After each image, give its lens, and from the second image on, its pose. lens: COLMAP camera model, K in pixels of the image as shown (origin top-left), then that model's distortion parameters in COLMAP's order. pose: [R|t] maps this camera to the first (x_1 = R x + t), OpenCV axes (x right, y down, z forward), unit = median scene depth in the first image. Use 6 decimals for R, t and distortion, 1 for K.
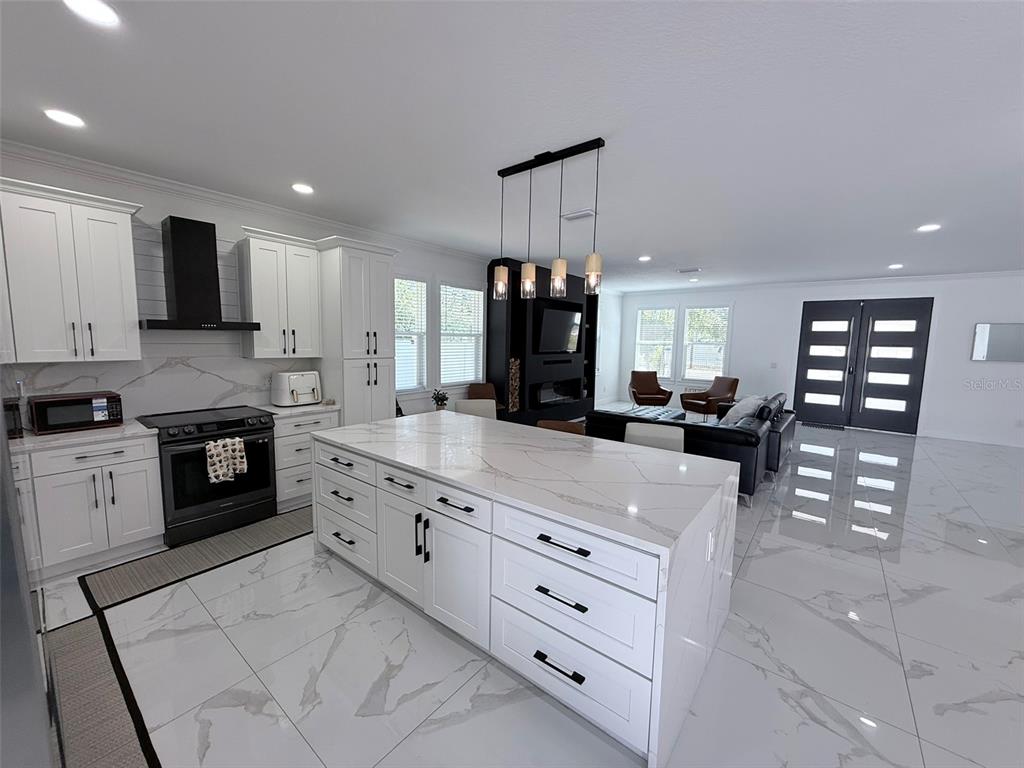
lens RADIAL K [[408.5, 0, 507.0], [0, 408.5, 382.7], [0, 0, 1]] dist [-0.001546, 0.000744]
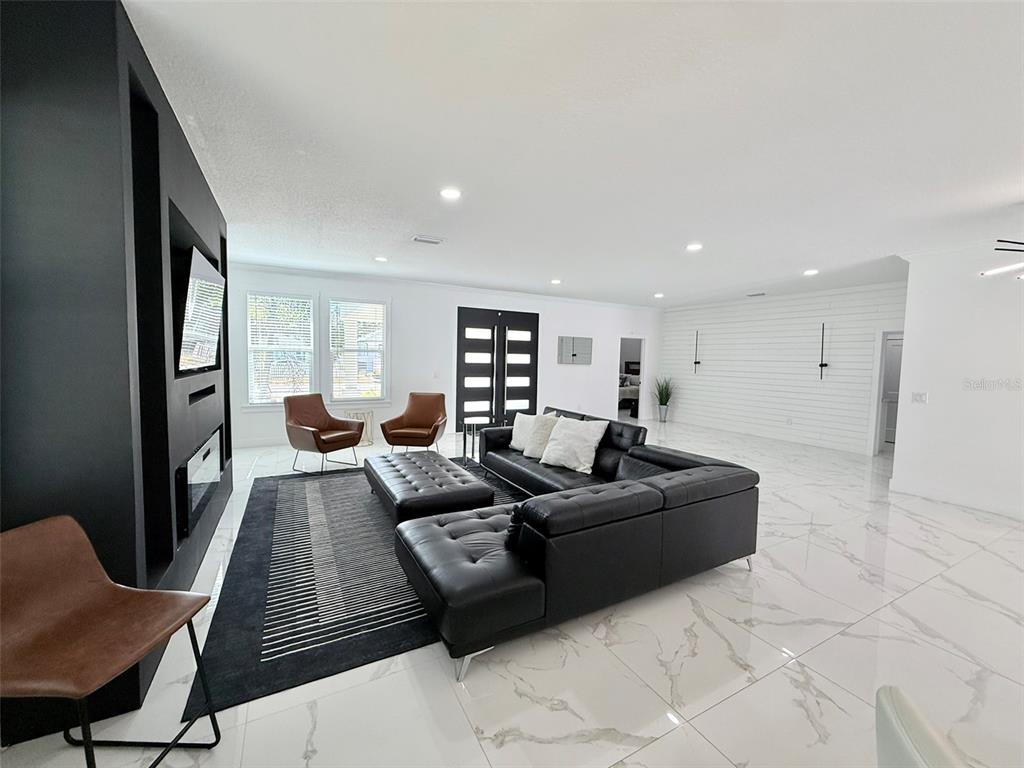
lens RADIAL K [[408.5, 0, 506.4], [0, 408.5, 386.9], [0, 0, 1]] dist [-0.001546, 0.000744]
pose [[0.391837, -0.076300, 0.916865, -0.191520], [0.084524, 0.995326, 0.046706, -0.080433], [-0.916144, 0.059196, 0.396455, 0.893208]]
